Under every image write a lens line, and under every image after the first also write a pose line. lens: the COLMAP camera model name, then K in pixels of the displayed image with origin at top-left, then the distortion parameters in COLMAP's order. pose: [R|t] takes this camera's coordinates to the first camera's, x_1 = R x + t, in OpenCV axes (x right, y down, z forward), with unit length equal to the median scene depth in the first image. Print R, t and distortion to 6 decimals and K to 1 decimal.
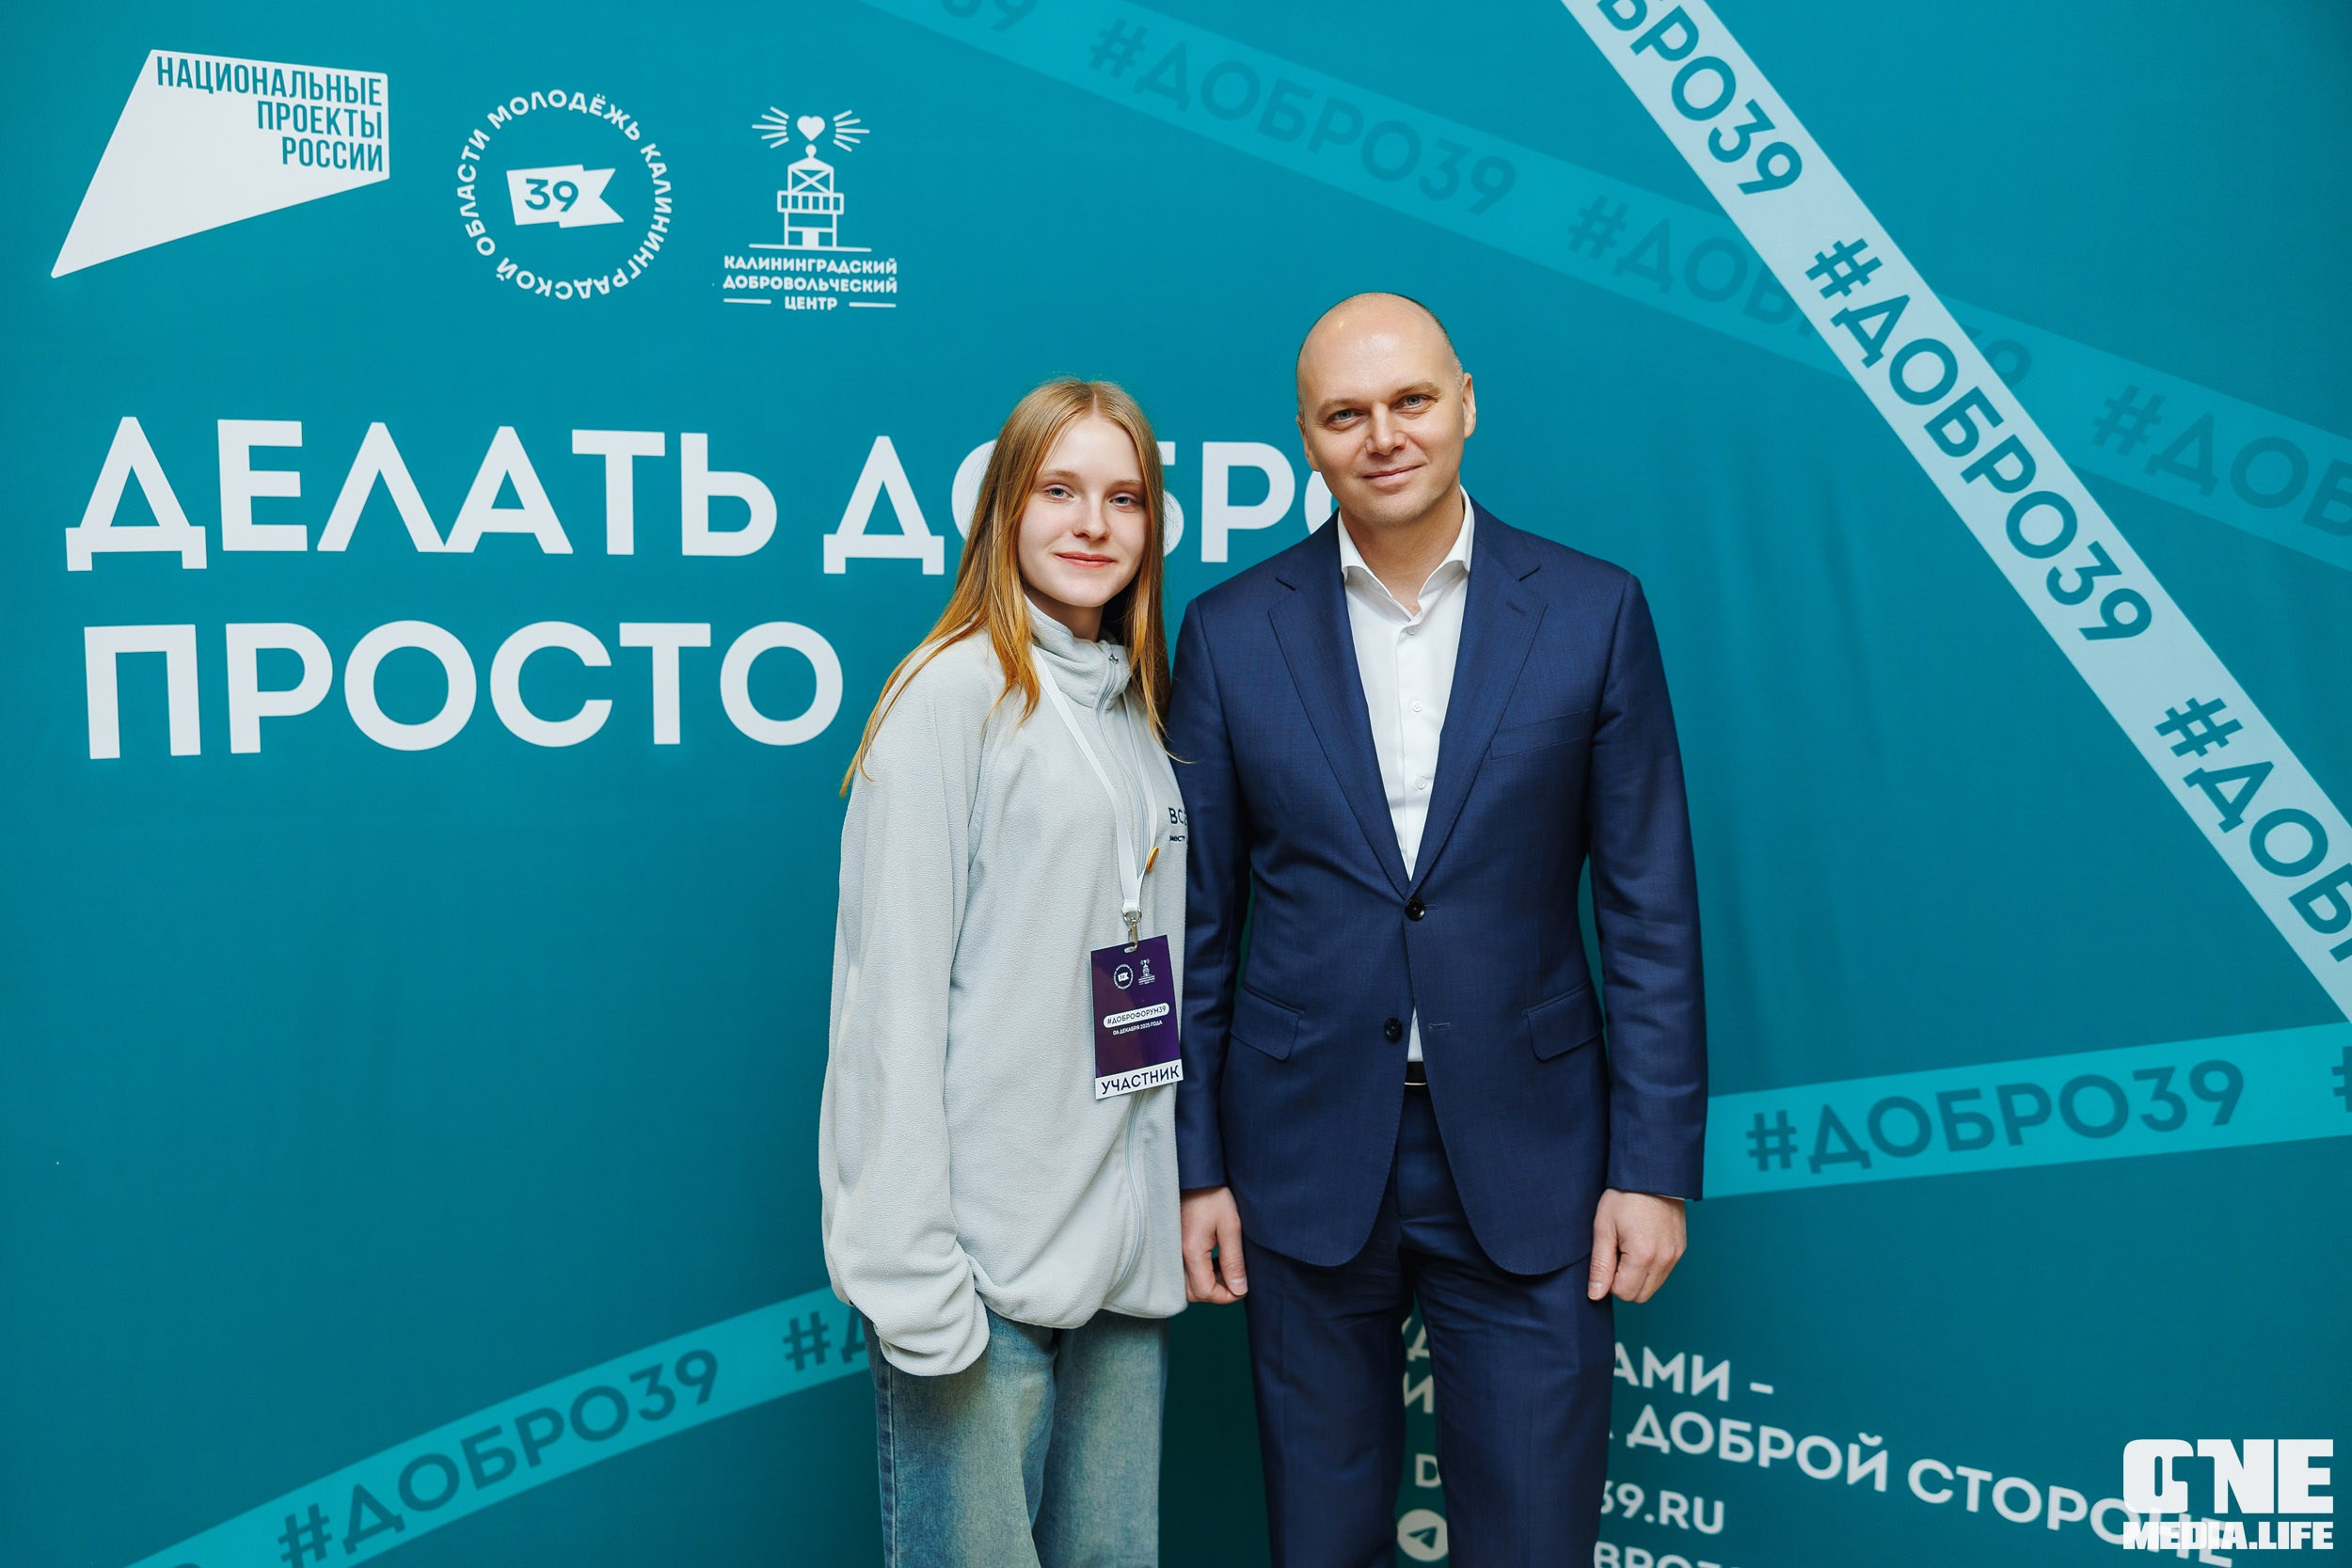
lens RADIAL K [[2374.0, 0, 1103.1], [0, 2374.0, 791.2], [0, 0, 1]] dist [-0.005017, 0.000000]
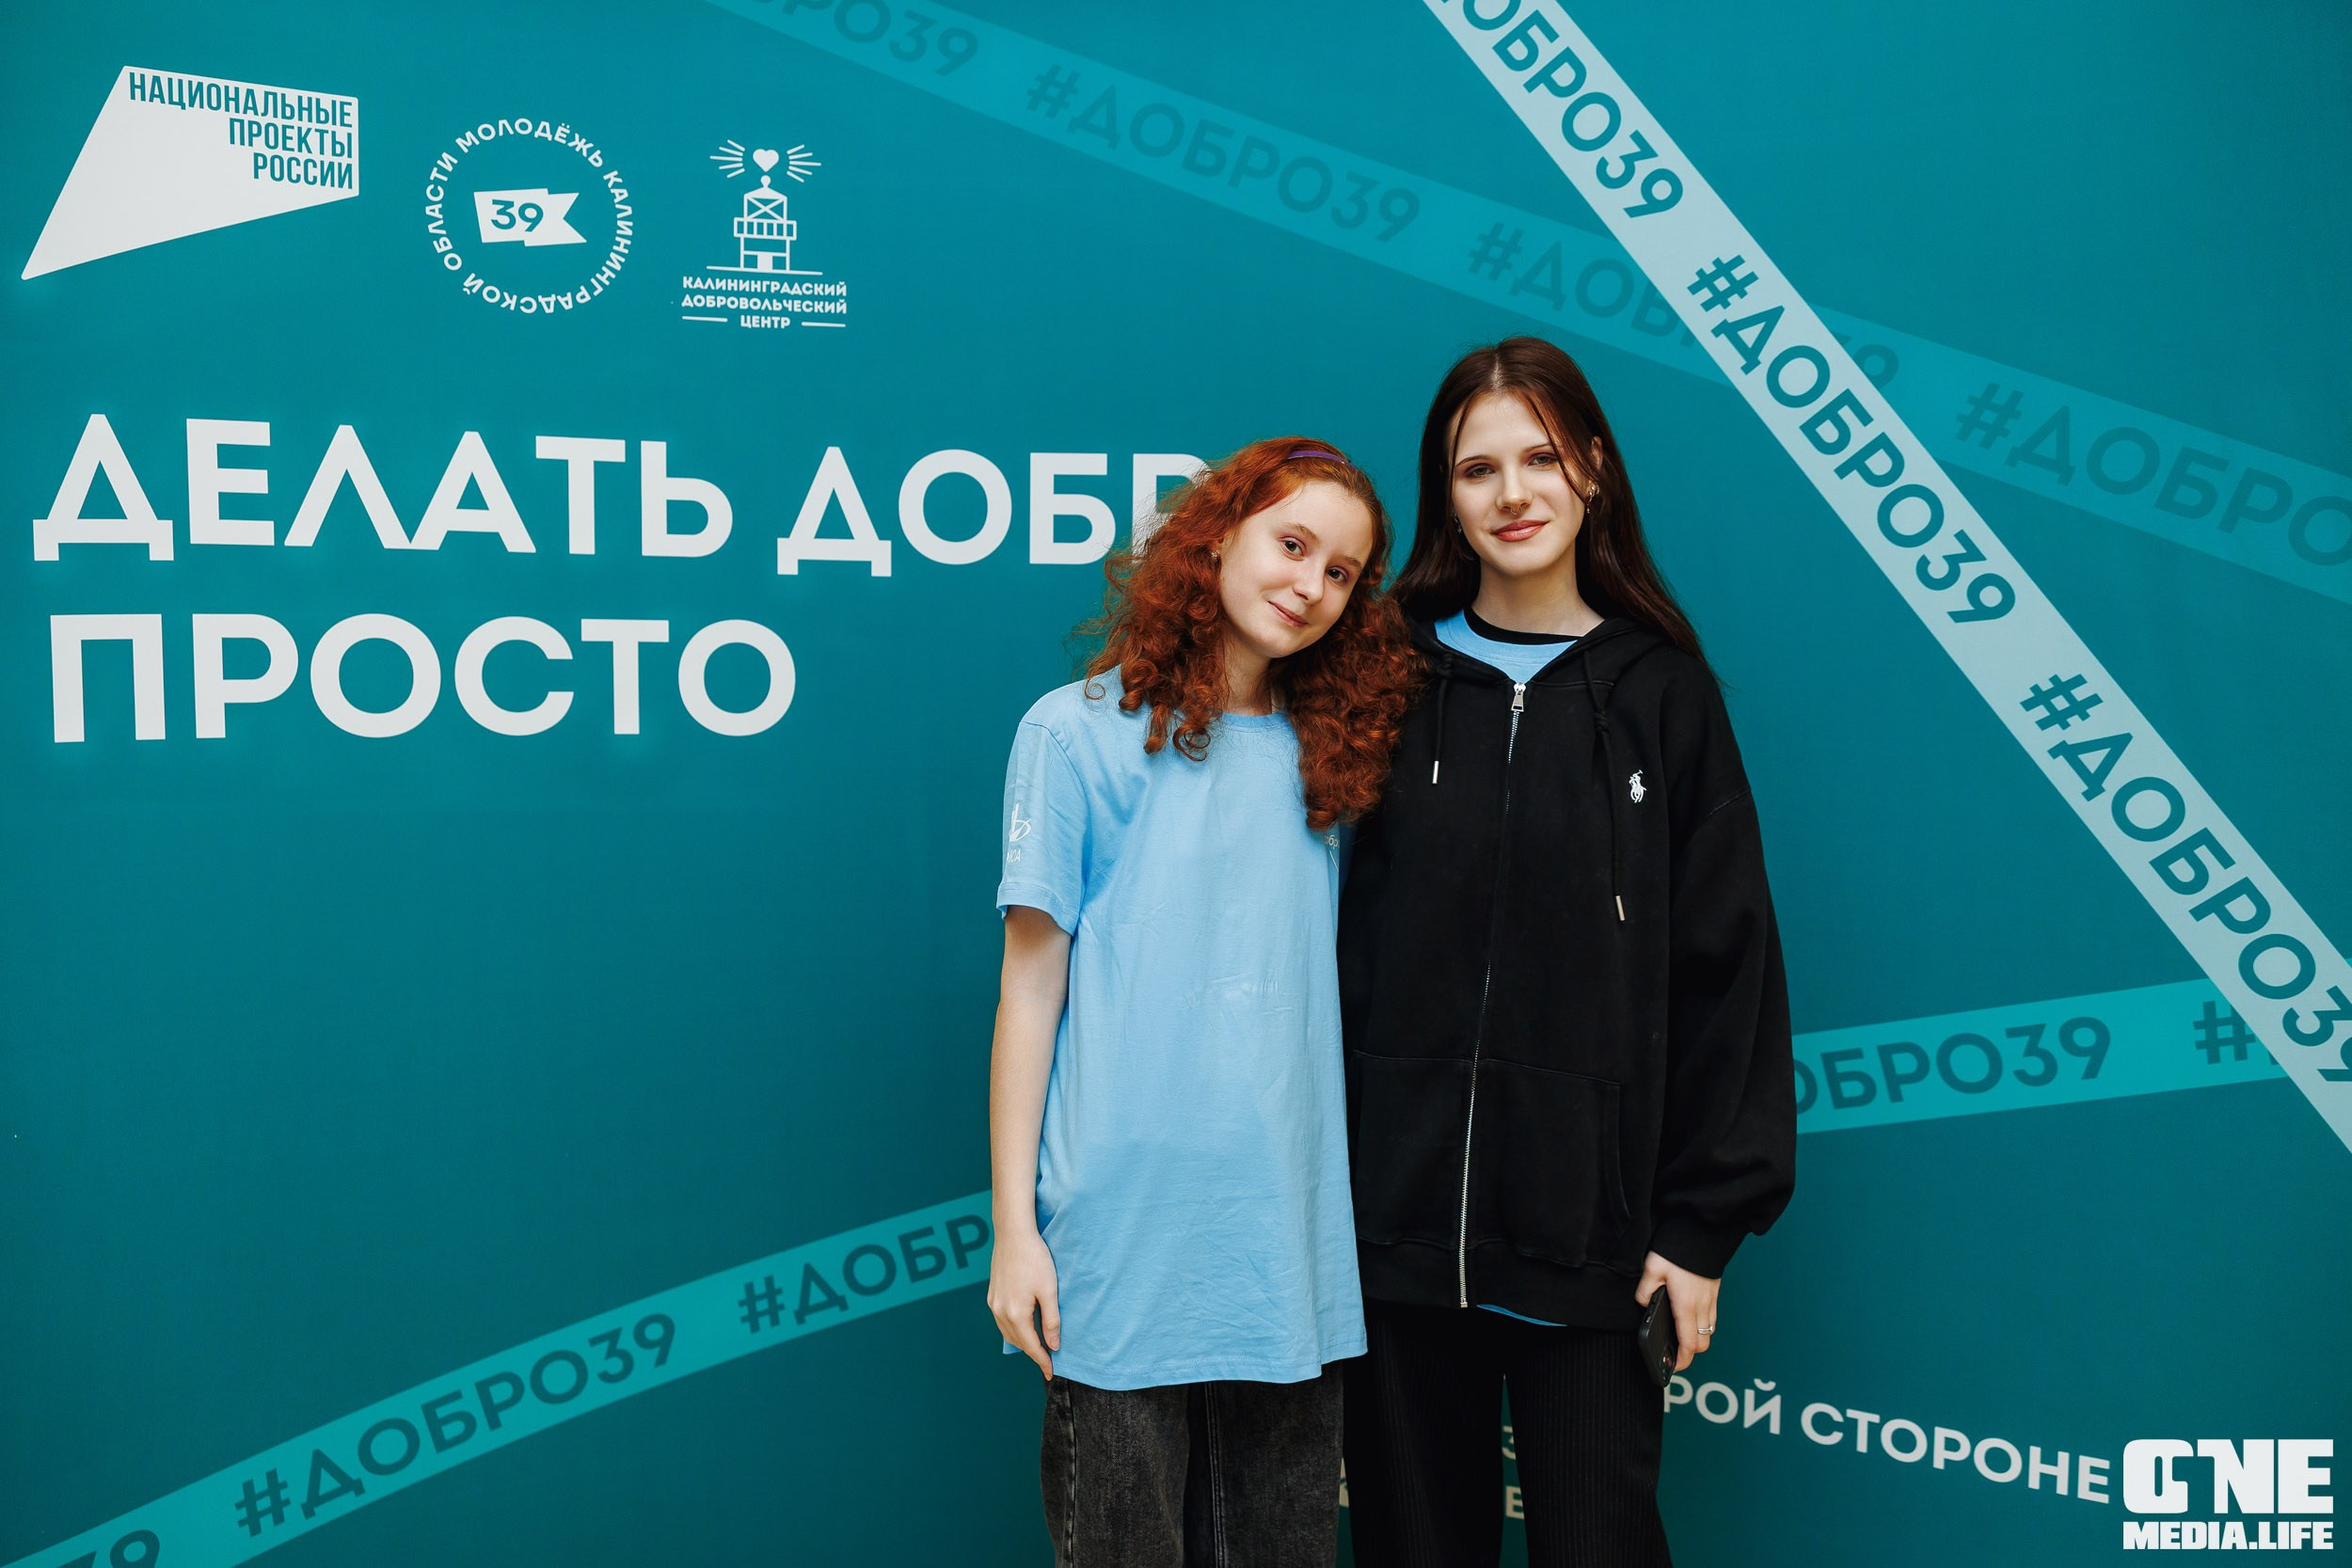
lens RADIAL K [[1959.4, 0, 1170.9], [0, 1959.4, 773.8], [0, 0, 1]] dist [0.008014, -0.019814]
pose [[0.999367, -0.002981, 0.035457, 0.028506], [0.004496, 0.999077, -0.042713, 0.037541], [-0.035297, 0.042845, 0.998458, 0.124814]]
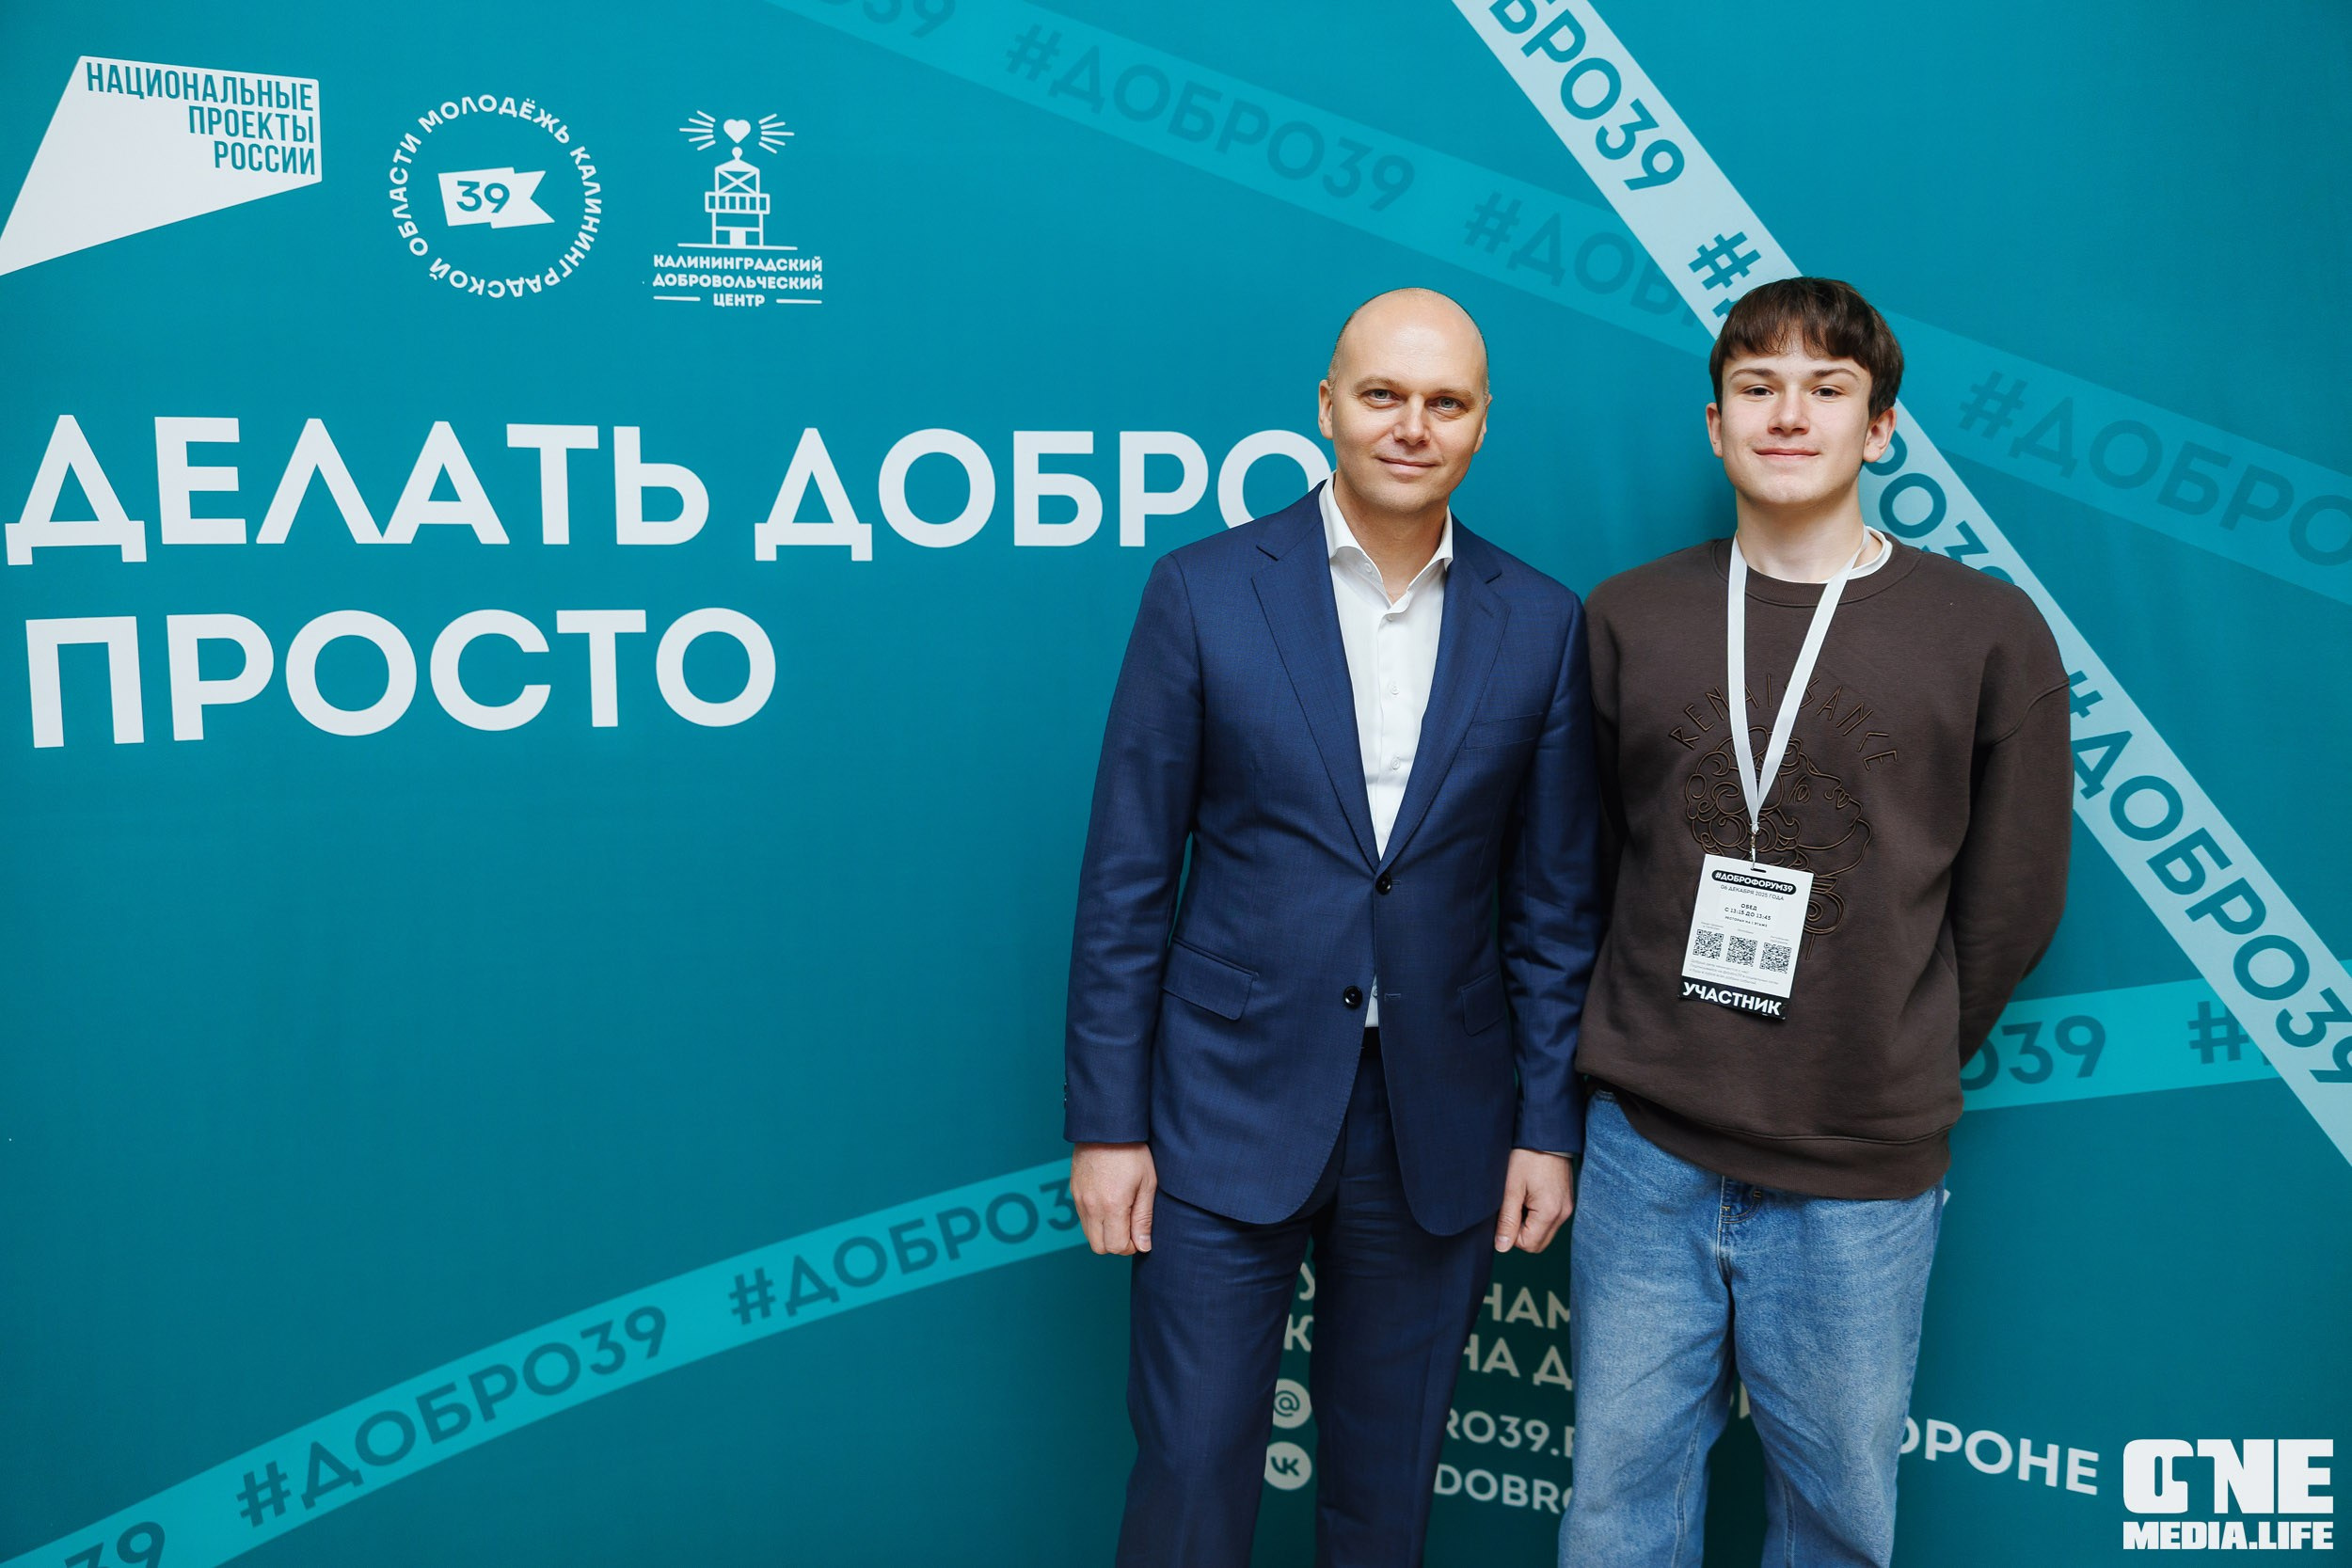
lens RADIAL K [[2147.9, 0, 1169.7], [0, 2147.9, 778.8], [0, 0, 1]] dist [-0.020484, 0.013826]
pose [[0.999695, -0.010306, 0.022429, 0.043266], [0.010016, 0.999865, 0.012991, -0.007097], [-0.022560, -0.012762, 0.999664, 0.058872]]
